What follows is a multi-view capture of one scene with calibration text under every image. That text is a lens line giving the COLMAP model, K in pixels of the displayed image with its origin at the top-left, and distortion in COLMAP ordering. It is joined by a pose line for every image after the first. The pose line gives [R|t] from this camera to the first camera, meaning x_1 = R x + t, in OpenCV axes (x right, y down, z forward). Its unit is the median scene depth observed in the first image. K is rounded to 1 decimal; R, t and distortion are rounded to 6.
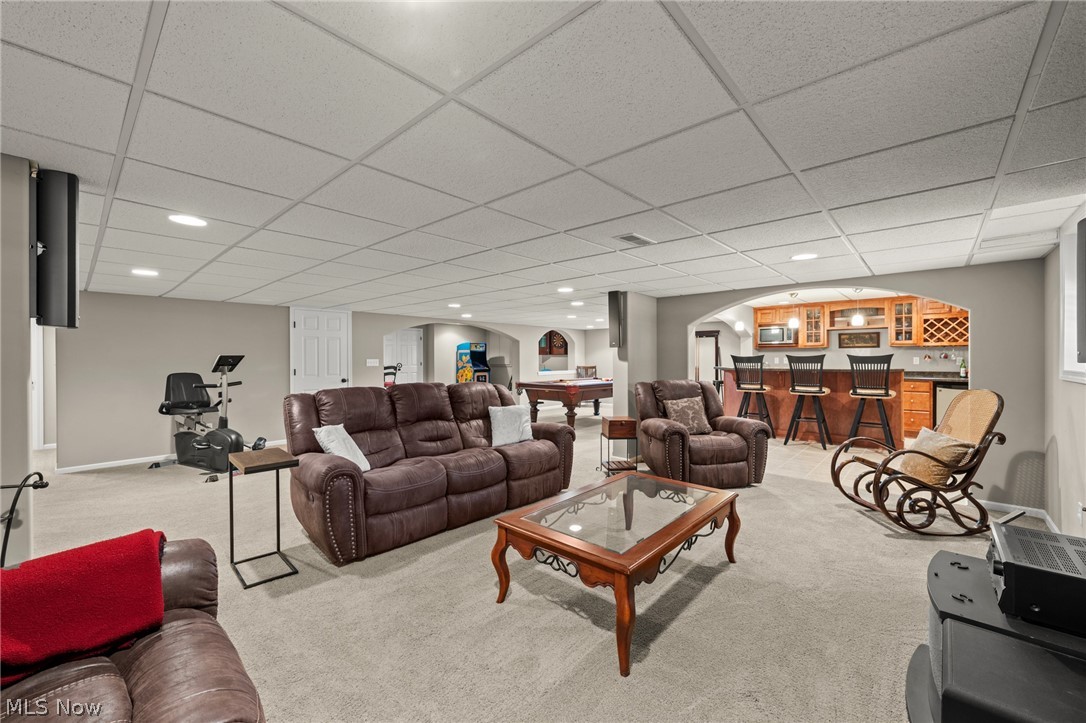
lens RADIAL K [[431.6, 0, 542.6], [0, 431.6, 359.8], [0, 0, 1]] dist [-0.001367, -0.000197]
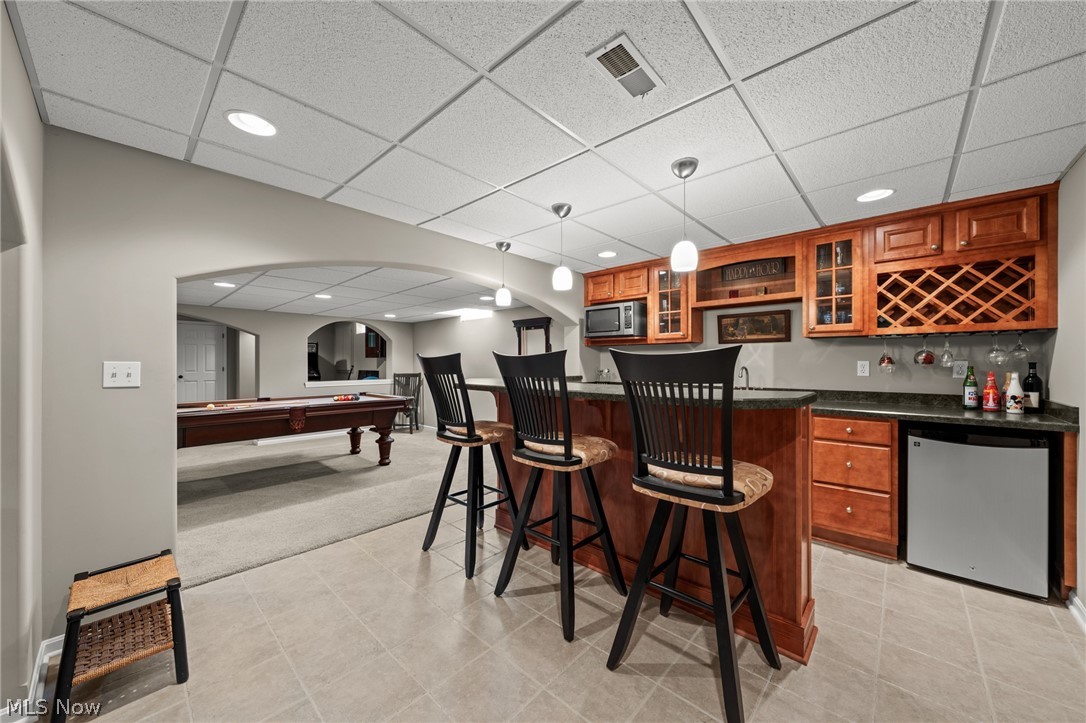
lens RADIAL K [[387.8, 0, 543.7], [0, 387.8, 362.9], [0, 0, 1]] dist [-0.000693, -0.000117]
pose [[0.999954, 0.004056, -0.008716, 0.548292], [-0.004103, 0.999977, -0.005404, -0.000290], [0.008694, 0.005440, 0.999947, 0.603106]]
